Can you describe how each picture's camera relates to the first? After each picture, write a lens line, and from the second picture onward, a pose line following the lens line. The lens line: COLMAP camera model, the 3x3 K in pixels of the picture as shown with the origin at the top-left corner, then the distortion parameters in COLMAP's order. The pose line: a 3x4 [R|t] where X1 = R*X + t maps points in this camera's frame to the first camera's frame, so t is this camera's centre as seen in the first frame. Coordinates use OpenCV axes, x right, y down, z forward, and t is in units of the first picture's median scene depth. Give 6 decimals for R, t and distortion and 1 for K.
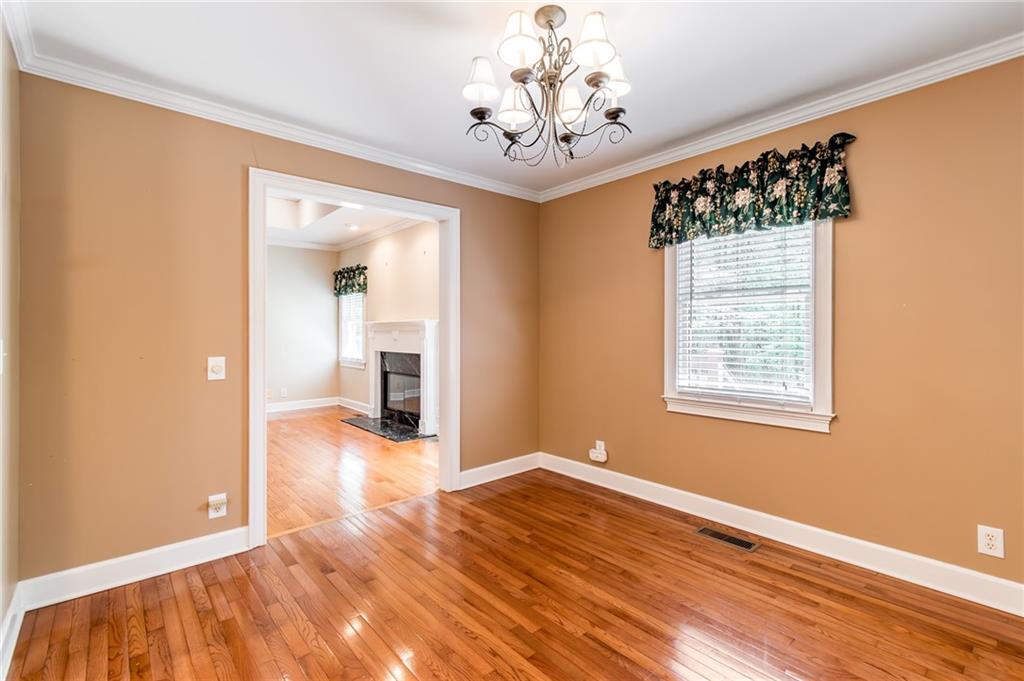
lens RADIAL K [[456.0, 0, 544.6], [0, 456.0, 335.3], [0, 0, 1]] dist [0.003098, -0.002489]
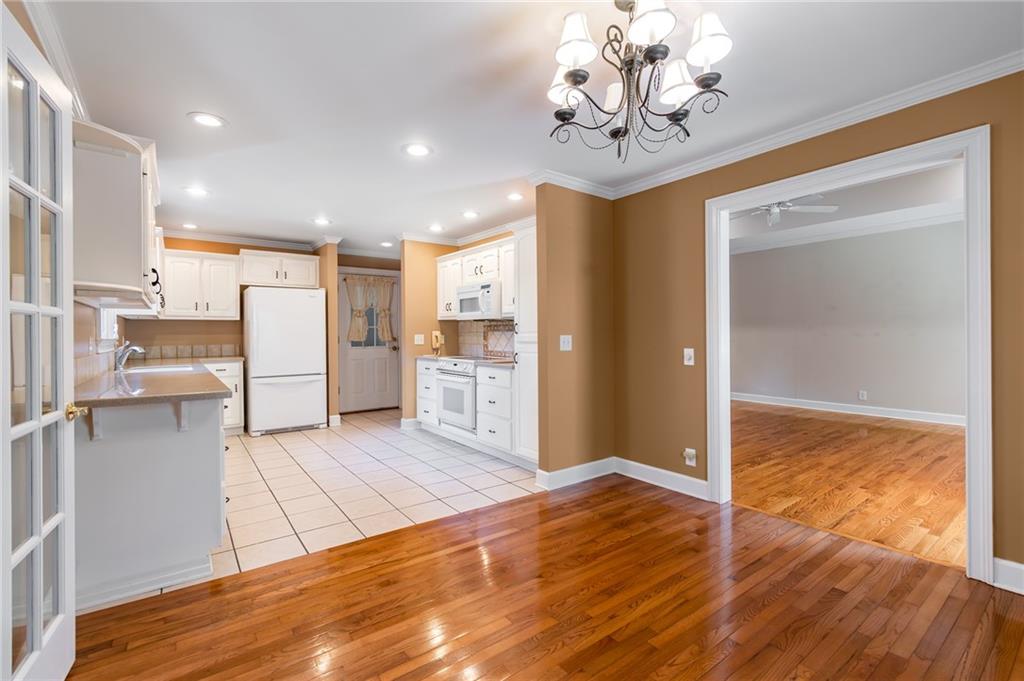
lens RADIAL K [[456.0, 0, 495.7], [0, 456.0, 340.7], [0, 0, 1]] dist [0.003098, -0.002489]
pose [[-0.129995, 0.016902, -0.991371, 0.666629], [0.000993, 0.999856, 0.016916, 0.000327], [0.991514, 0.001214, -0.129993, 0.559736]]
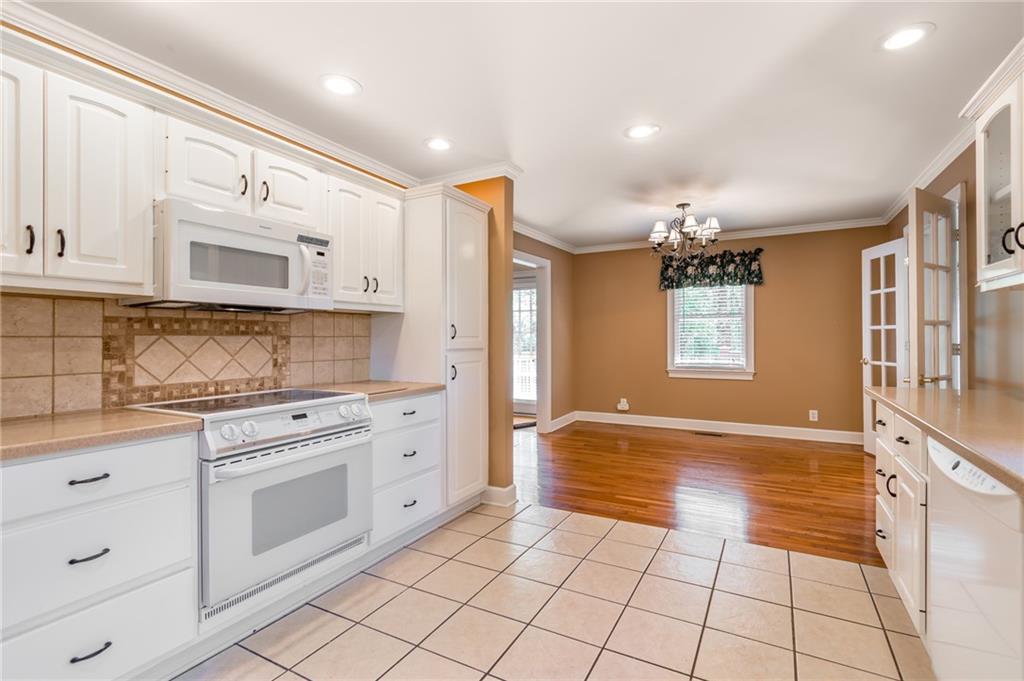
lens RADIAL K [[456.0, 0, 533.4], [0, 456.0, 335.4], [0, 0, 1]] dist [0.003098, -0.002489]
pose [[0.941107, -0.002881, 0.338097, -1.036641], [0.004761, 0.999977, -0.004731, 0.000695], [-0.338076, 0.006062, 0.941099, -0.671105]]
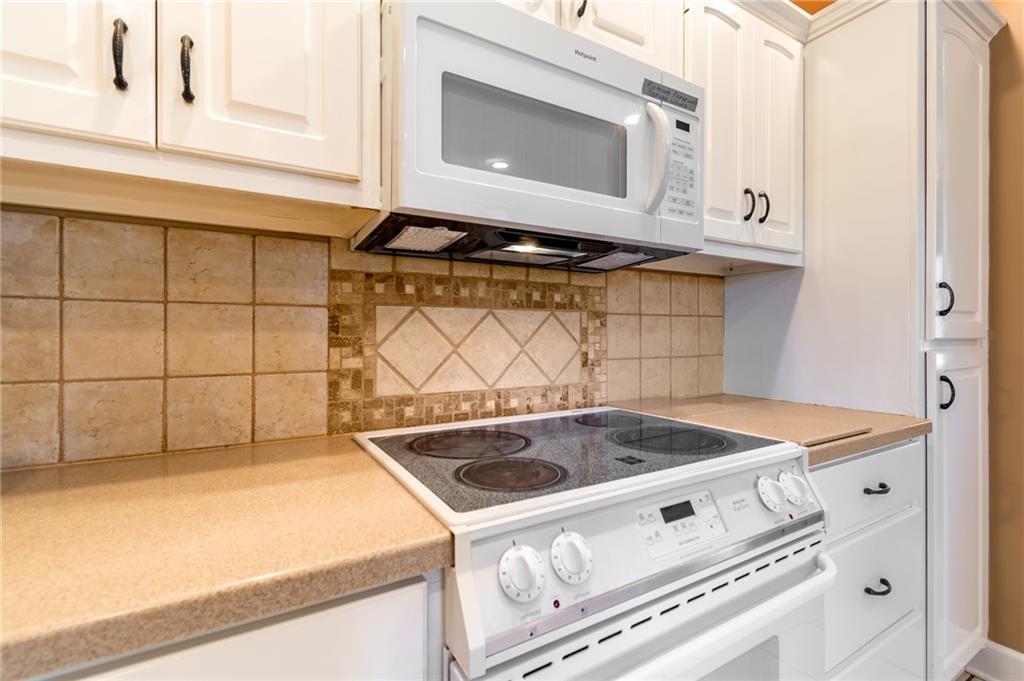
lens RADIAL K [[456.0, 0, 534.9], [0, 456.0, 333.5], [0, 0, 1]] dist [0.003098, -0.002489]
pose [[0.980692, -0.003842, -0.195523, -1.175090], [0.003405, 0.999991, -0.002570, 0.021653], [0.195531, 0.001854, 0.980696, -0.126422]]
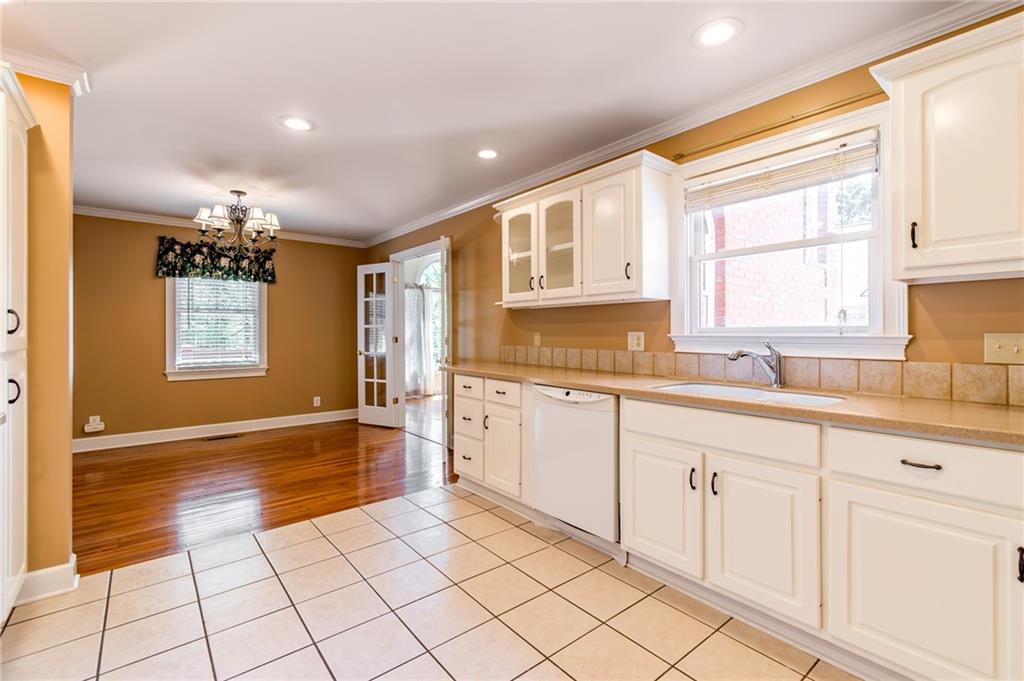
lens RADIAL K [[456.0, 0, 500.0], [0, 456.0, 334.8], [0, 0, 1]] dist [0.003098, -0.002489]
pose [[0.068949, -0.004035, 0.997612, -1.438744], [0.003867, 0.999985, 0.003777, 0.004621], [-0.997613, 0.003598, 0.068963, -0.303387]]
